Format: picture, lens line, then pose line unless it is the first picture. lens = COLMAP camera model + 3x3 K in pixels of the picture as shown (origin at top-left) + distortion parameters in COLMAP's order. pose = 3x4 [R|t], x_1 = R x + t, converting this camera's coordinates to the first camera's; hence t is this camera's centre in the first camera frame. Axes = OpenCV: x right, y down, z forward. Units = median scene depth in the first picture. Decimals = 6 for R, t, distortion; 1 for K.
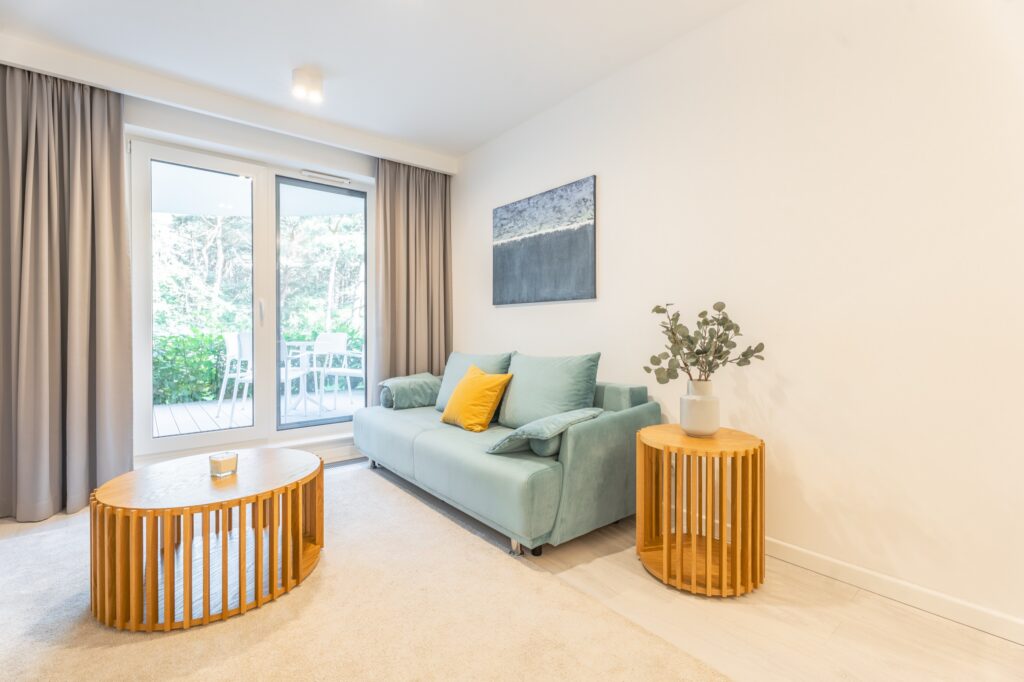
lens RADIAL K [[458.2, 0, 512.7], [0, 458.2, 332.7], [0, 0, 1]] dist [0.000428, -0.000057]
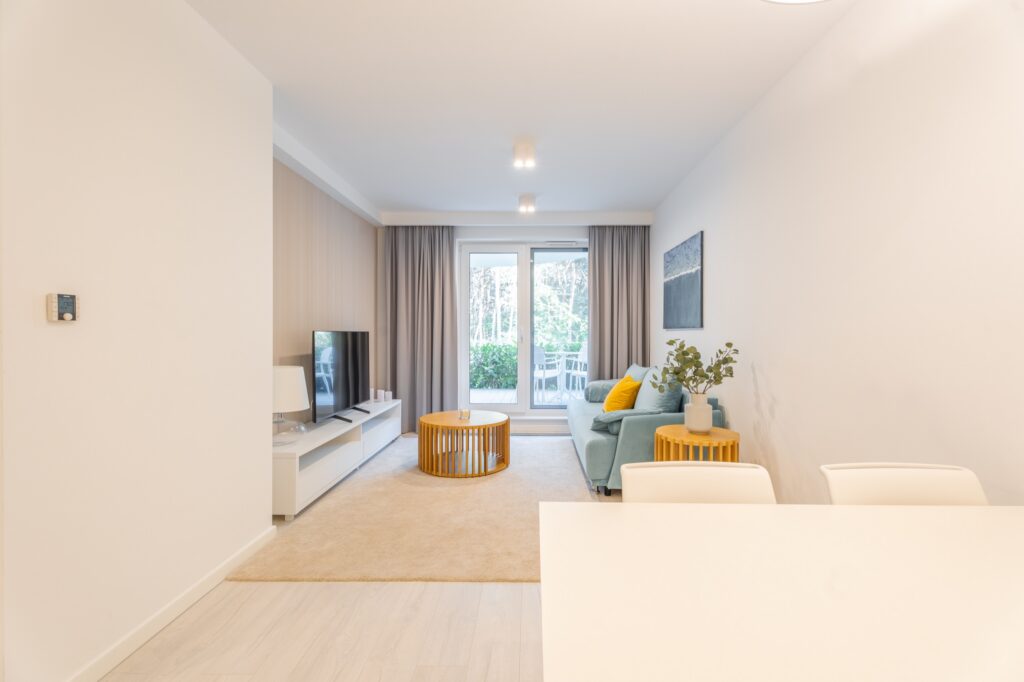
lens RADIAL K [[460.6, 0, 526.9], [0, 460.6, 339.3], [0, 0, 1]] dist [-0.000639, 0.000013]
pose [[0.764963, 0.009555, -0.644004, 0.594943], [-0.006788, 0.999954, 0.006774, -0.044652], [0.644039, -0.000811, 0.764992, -0.275903]]
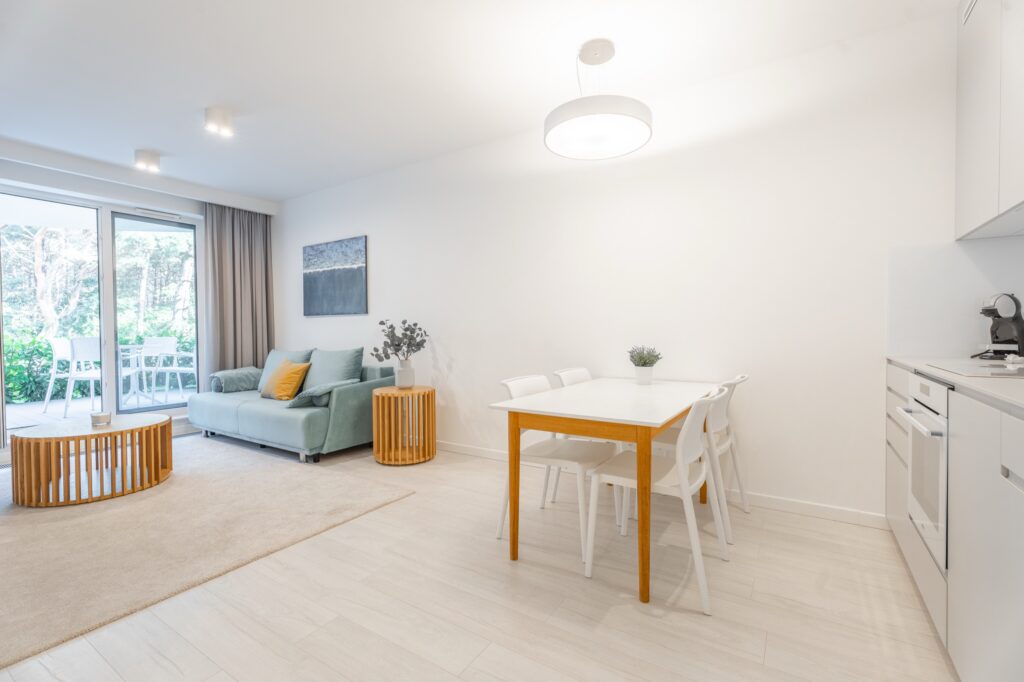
lens RADIAL K [[452.0, 0, 512.0], [0, 452.0, 341.0], [0, 0, 1]] dist [0.002138, 0.000205]
pose [[0.952952, -0.013204, 0.302833, 0.171486], [0.008665, 0.999829, 0.016327, -0.001214], [-0.302996, -0.012935, 0.952904, -0.602892]]
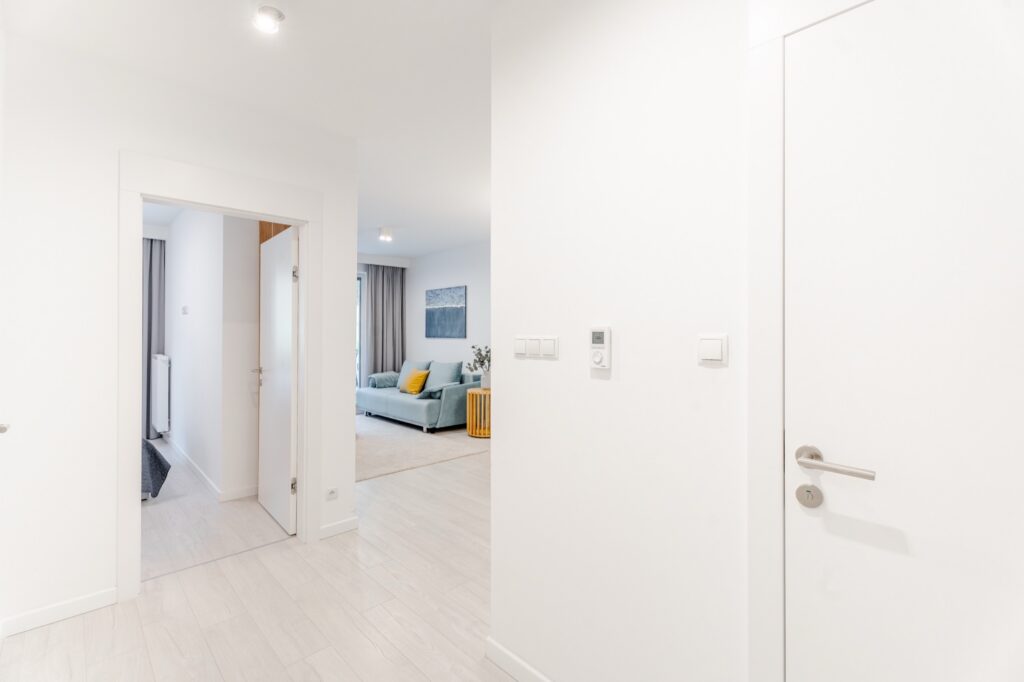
lens RADIAL K [[458.2, 0, 512.7], [0, 458.2, 332.7], [0, 0, 1]] dist [0.000428, -0.000057]
pose [[0.996896, 0.002553, 0.078687, 0.220420], [-0.001638, 0.999930, -0.011690, -0.070892], [-0.078712, 0.011525, 0.996831, -1.281034]]
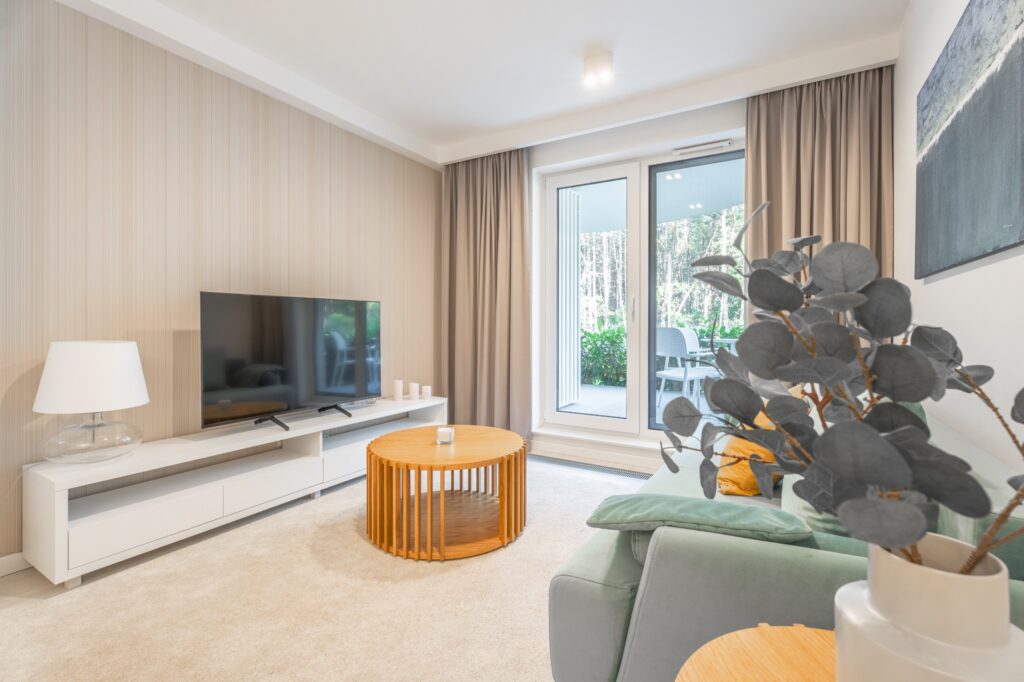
lens RADIAL K [[462.6, 0, 511.8], [0, 462.6, 325.6], [0, 0, 1]] dist [0.011076, 0.000015]
pose [[0.339924, 0.004266, -0.940443, 0.363777], [-0.012073, 0.999927, 0.000172, -0.003153], [0.940375, 0.011295, 0.339951, 0.463472]]
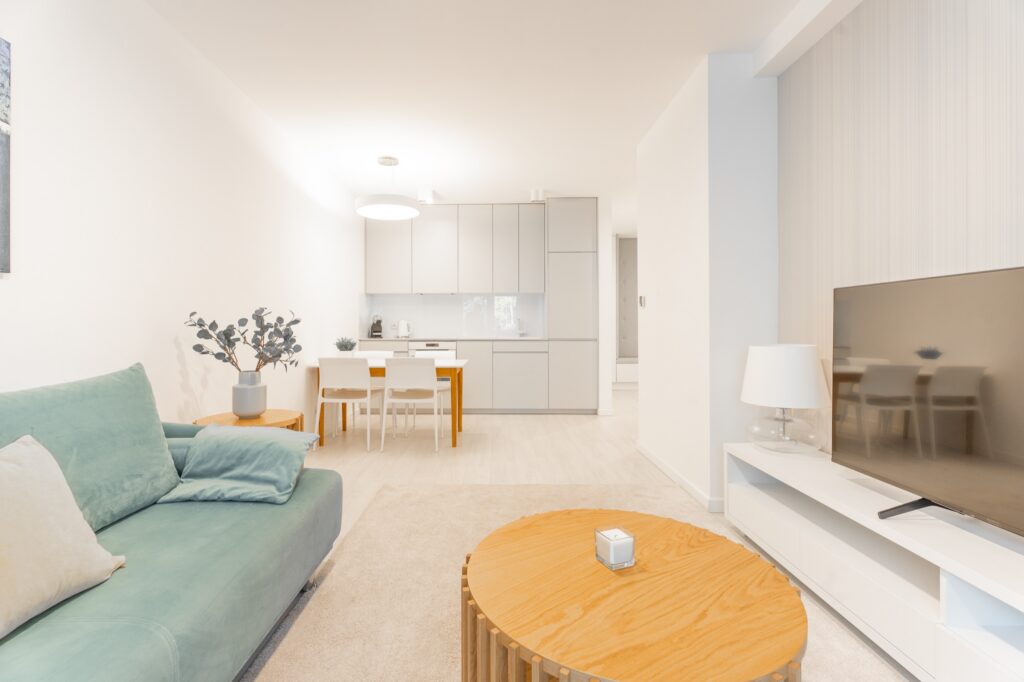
lens RADIAL K [[458.2, 0, 512.7], [0, 458.2, 332.7], [0, 0, 1]] dist [0.000428, -0.000057]
pose [[-0.794865, -0.008543, 0.606726, -0.572302], [0.001418, 0.999872, 0.015936, -0.009986], [-0.606785, 0.013527, -0.794751, 1.010296]]
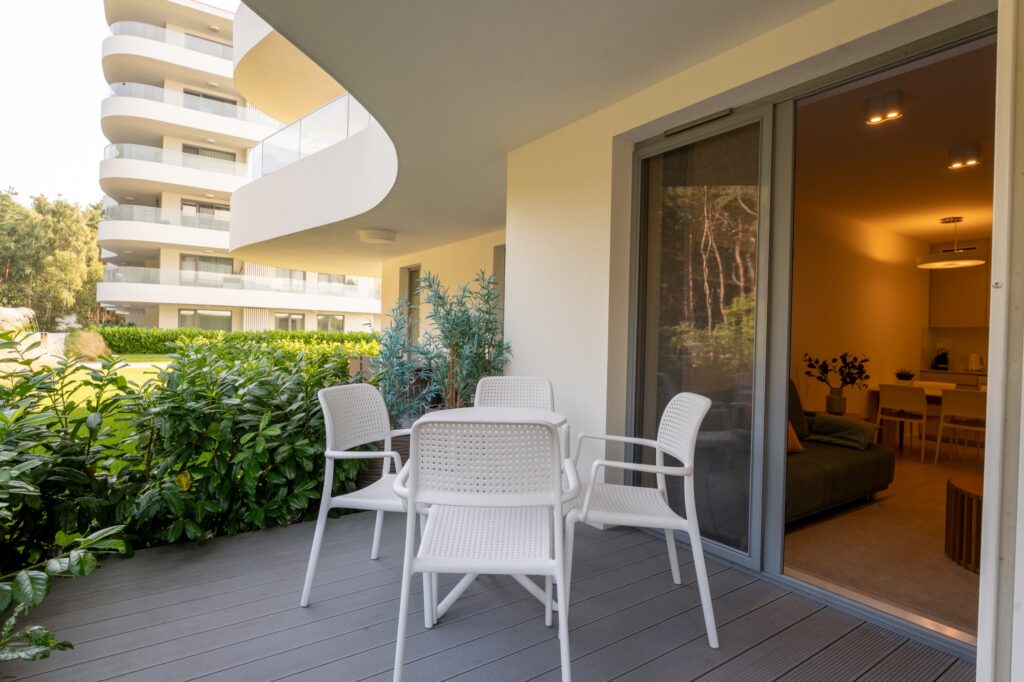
lens RADIAL K [[528.7, 0, 512.0], [0, 528.7, 341.0], [0, 0, 1]] dist [0.002284, -0.000047]
pose [[0.082014, -0.007024, 0.996606, -1.586440], [-0.017018, 0.999819, 0.008447, -0.084076], [-0.996486, -0.017653, 0.081879, 1.615258]]
